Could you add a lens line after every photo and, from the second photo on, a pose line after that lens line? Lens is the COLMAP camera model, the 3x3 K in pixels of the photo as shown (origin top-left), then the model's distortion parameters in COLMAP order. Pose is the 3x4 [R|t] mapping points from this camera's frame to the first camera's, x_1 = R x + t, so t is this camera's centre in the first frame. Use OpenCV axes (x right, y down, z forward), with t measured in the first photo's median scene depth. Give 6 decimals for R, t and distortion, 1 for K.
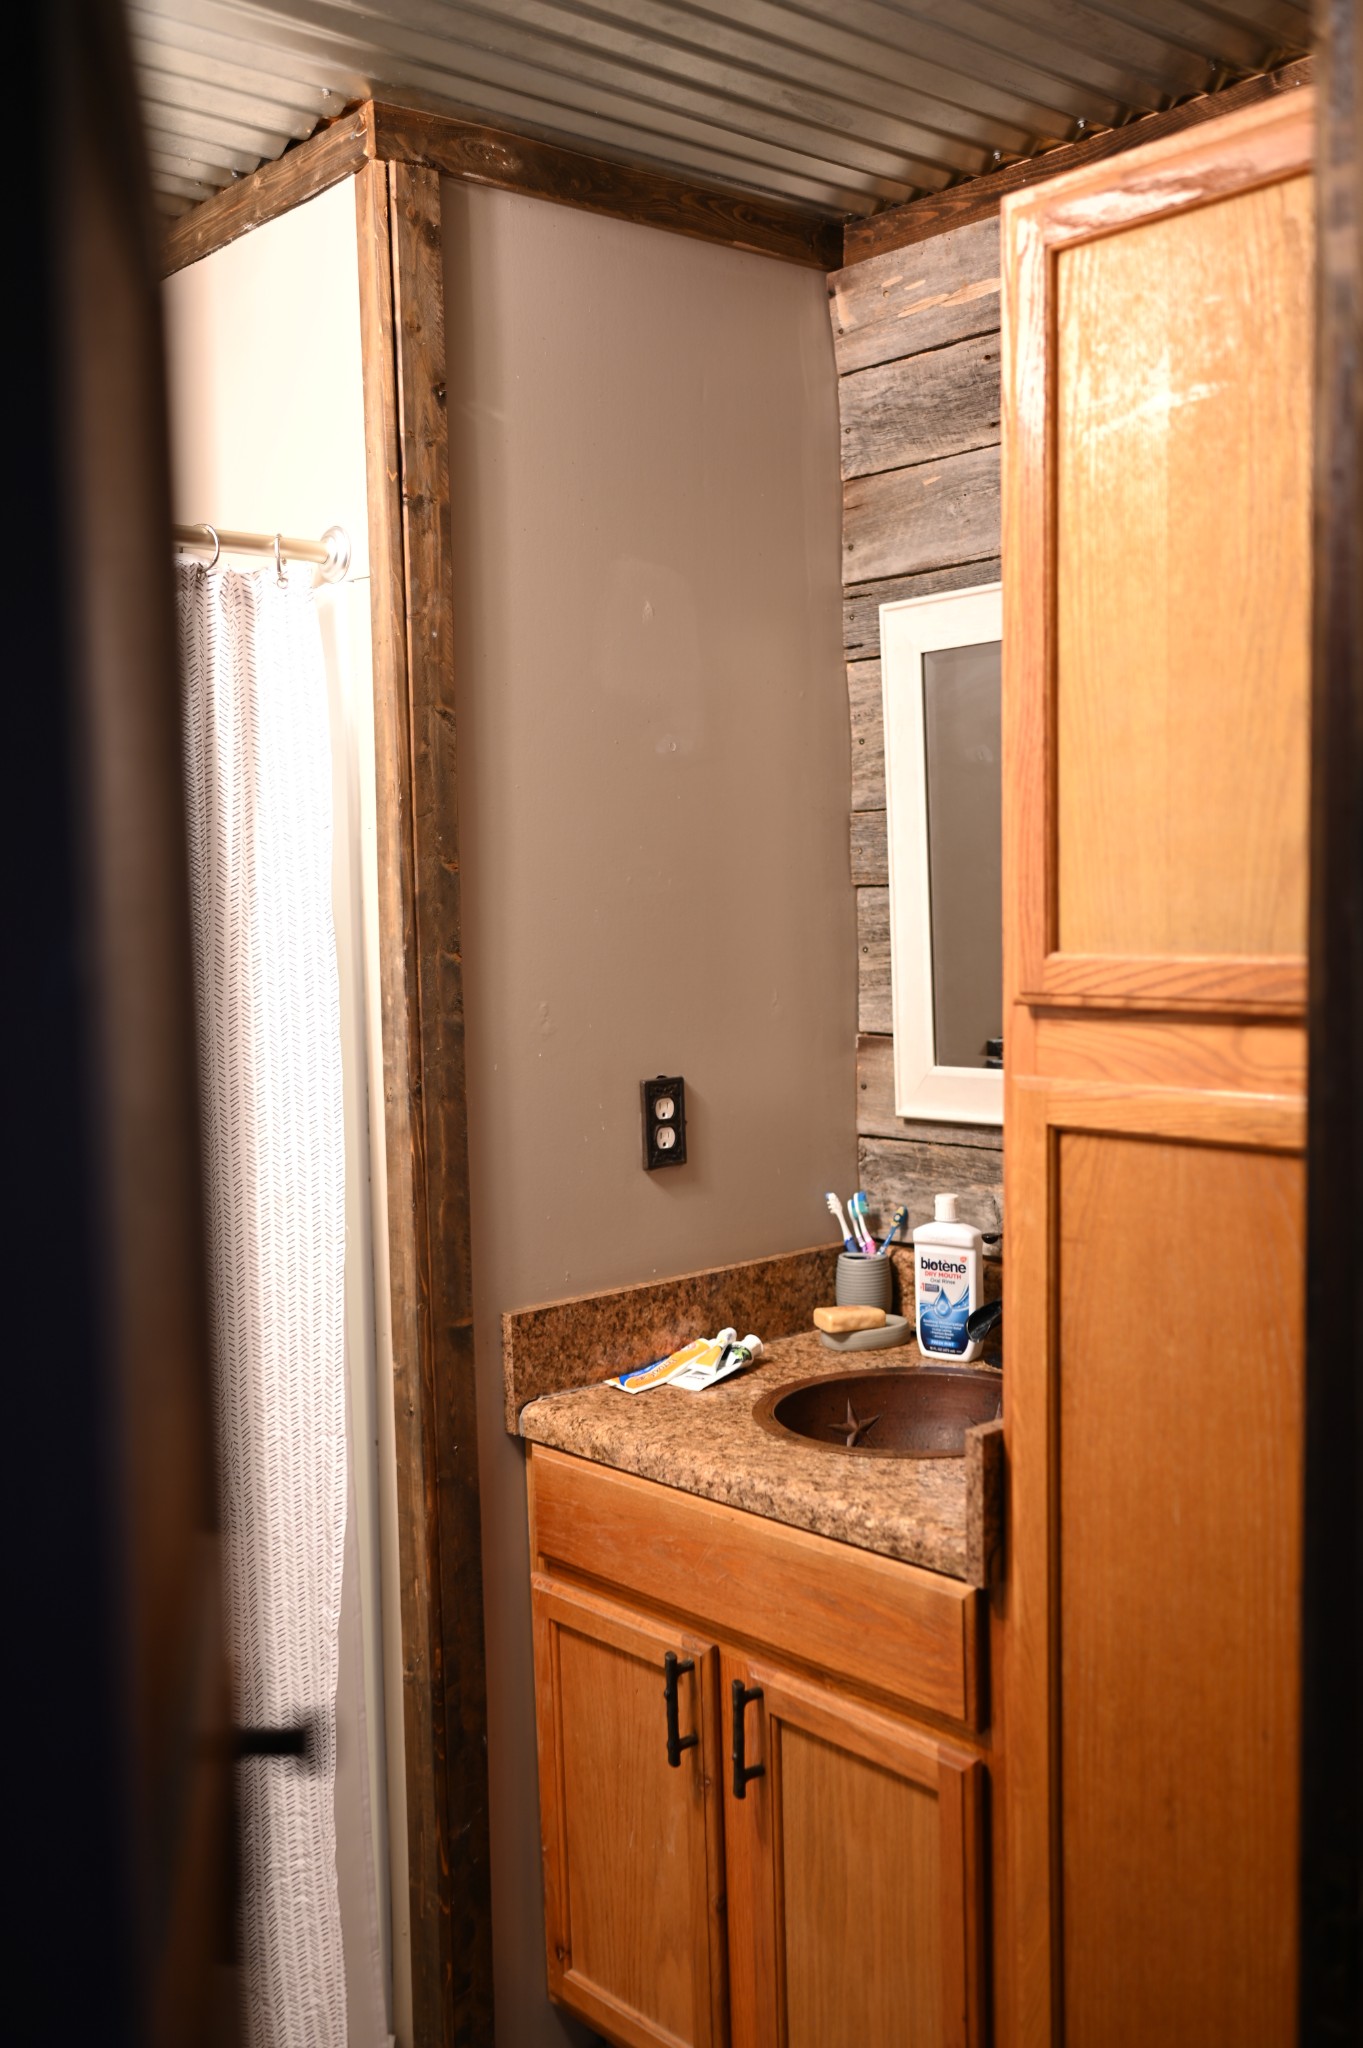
lens RADIAL K [[1926.4, 0, 681.5], [0, 1926.4, 1024.0], [0, 0, 1]] dist [0.001017, 0.004128]
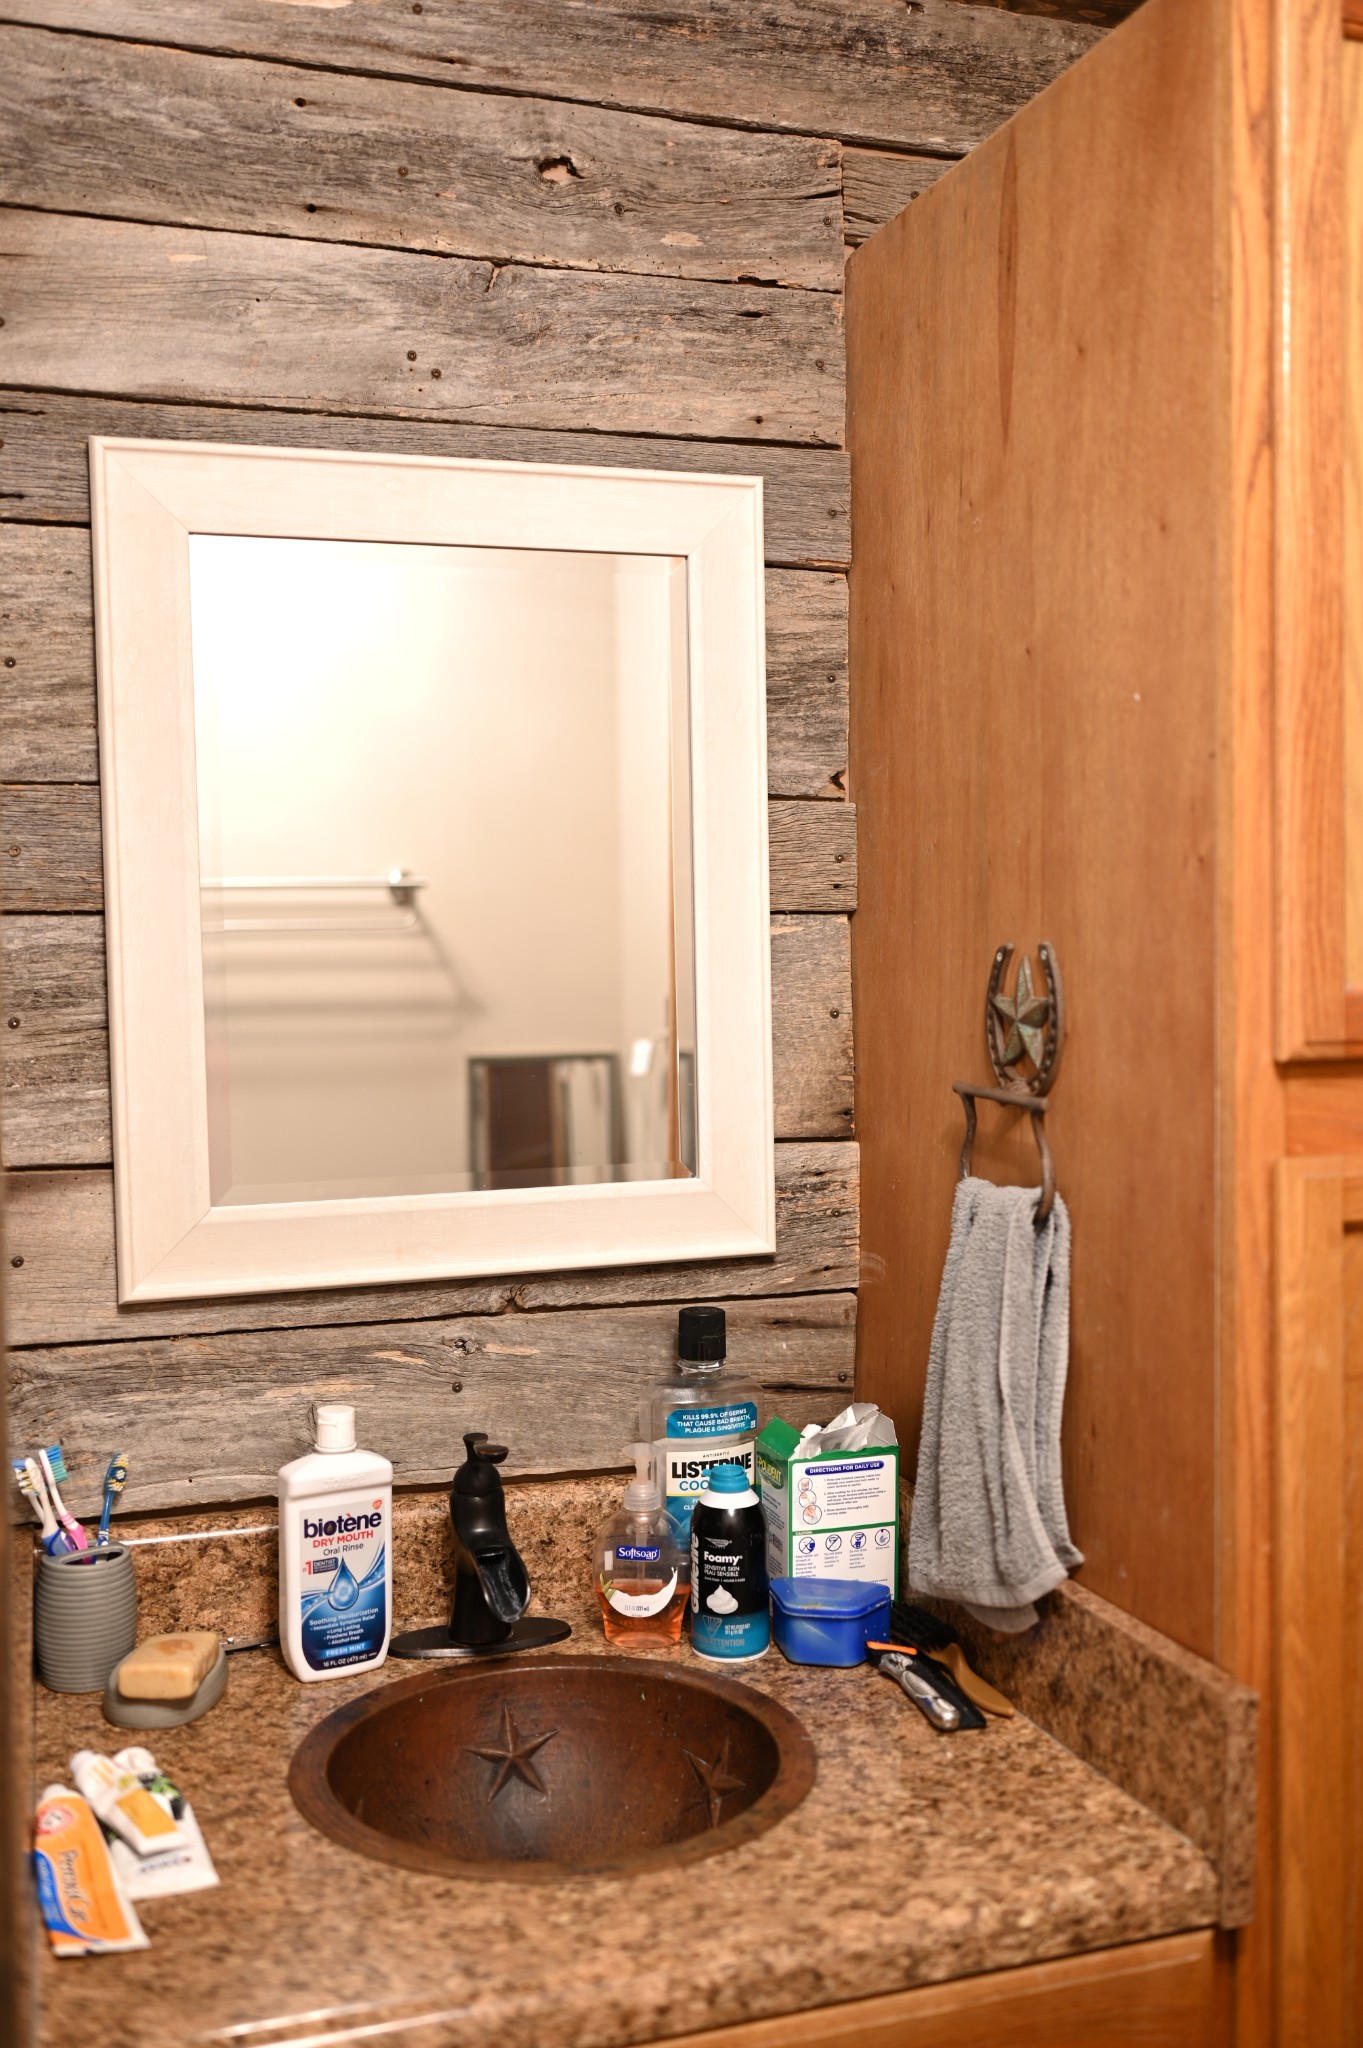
lens RADIAL K [[1926.4, 0, 681.5], [0, 1926.4, 1024.0], [0, 0, 1]] dist [0.001017, 0.004128]
pose [[0.387179, -0.011176, 0.921937, -0.392641], [0.064781, 0.997785, -0.015111, -0.018425], [-0.919726, 0.065574, 0.387045, 0.651484]]
